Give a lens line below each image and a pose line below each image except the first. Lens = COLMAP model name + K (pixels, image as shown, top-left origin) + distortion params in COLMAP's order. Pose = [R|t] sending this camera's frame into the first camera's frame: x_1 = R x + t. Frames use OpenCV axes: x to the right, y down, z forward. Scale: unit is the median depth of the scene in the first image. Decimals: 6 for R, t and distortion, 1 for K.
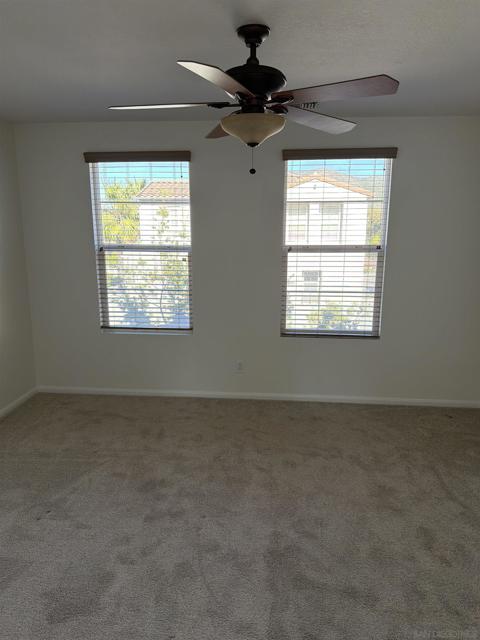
lens RADIAL K [[444.7, 0, 245.0], [0, 444.7, 318.3], [0, 0, 1]] dist [0.052004, -0.067279]
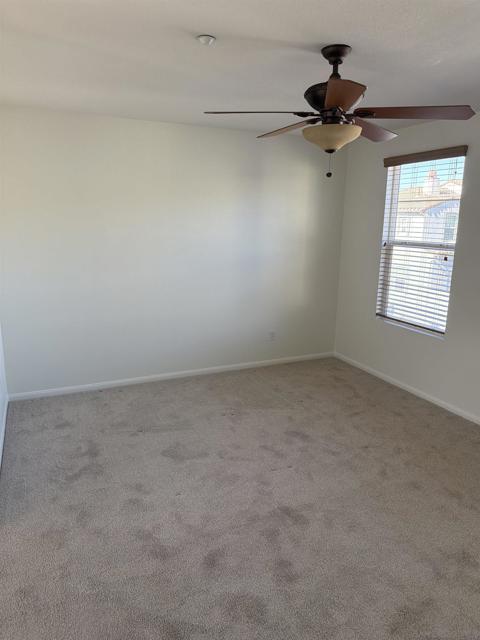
lens RADIAL K [[444.7, 0, 245.0], [0, 444.7, 318.3], [0, 0, 1]] dist [0.052004, -0.067279]
pose [[0.501027, 0.197355, -0.842629, 0.611814], [-0.192570, 0.974665, 0.113778, -0.044304], [0.843735, 0.105259, 0.526338, 0.180479]]
